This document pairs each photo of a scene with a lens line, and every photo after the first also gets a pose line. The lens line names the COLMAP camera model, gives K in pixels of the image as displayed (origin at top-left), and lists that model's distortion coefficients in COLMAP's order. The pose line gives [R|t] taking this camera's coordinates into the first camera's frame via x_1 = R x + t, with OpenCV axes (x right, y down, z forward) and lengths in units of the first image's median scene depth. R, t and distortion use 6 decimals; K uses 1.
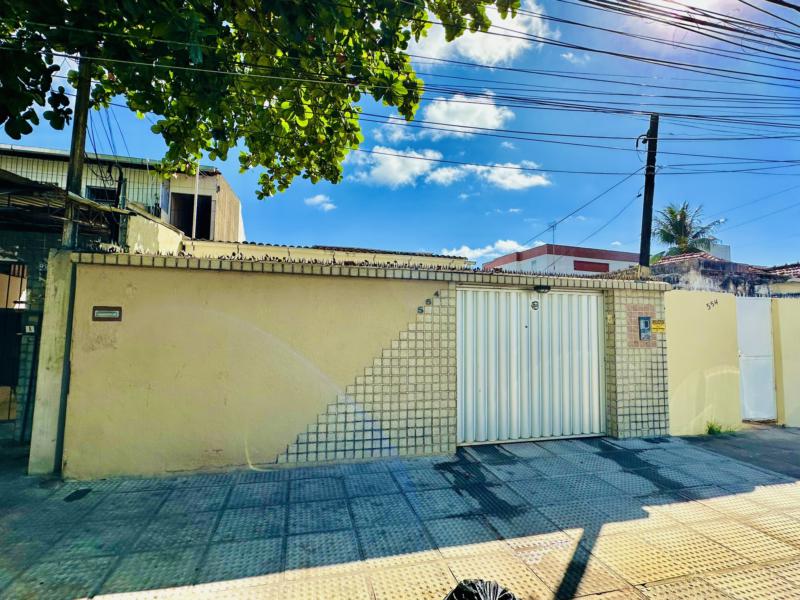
lens RADIAL K [[380.5, 0, 400.5], [0, 380.5, 302.8], [0, 0, 1]] dist [-0.015657, 0.001928]
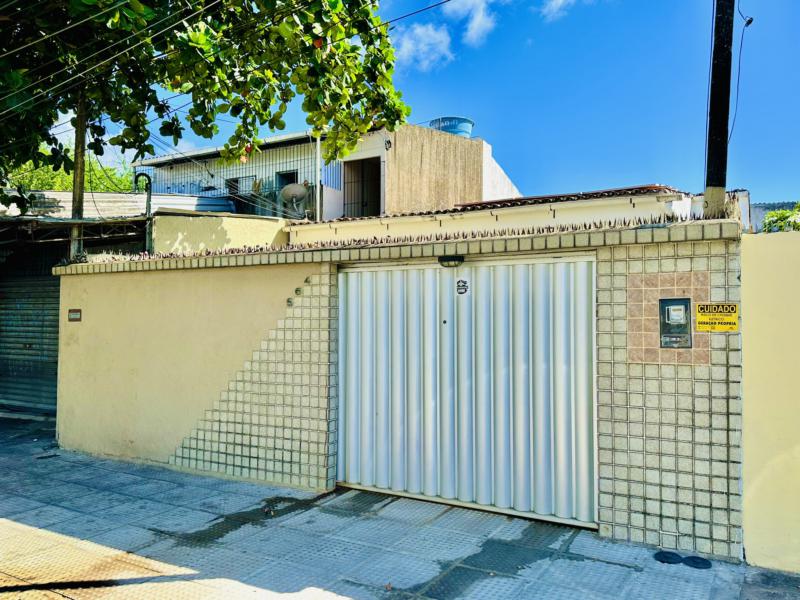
lens RADIAL K [[646.8, 0, 403.9], [0, 646.8, 293.0], [0, 0, 1]] dist [0.049739, -0.066826]
pose [[0.711176, -0.040741, -0.701833, 1.204796], [0.053452, 0.998563, -0.003803, 0.018485], [0.700979, -0.034810, 0.712332, 0.220447]]
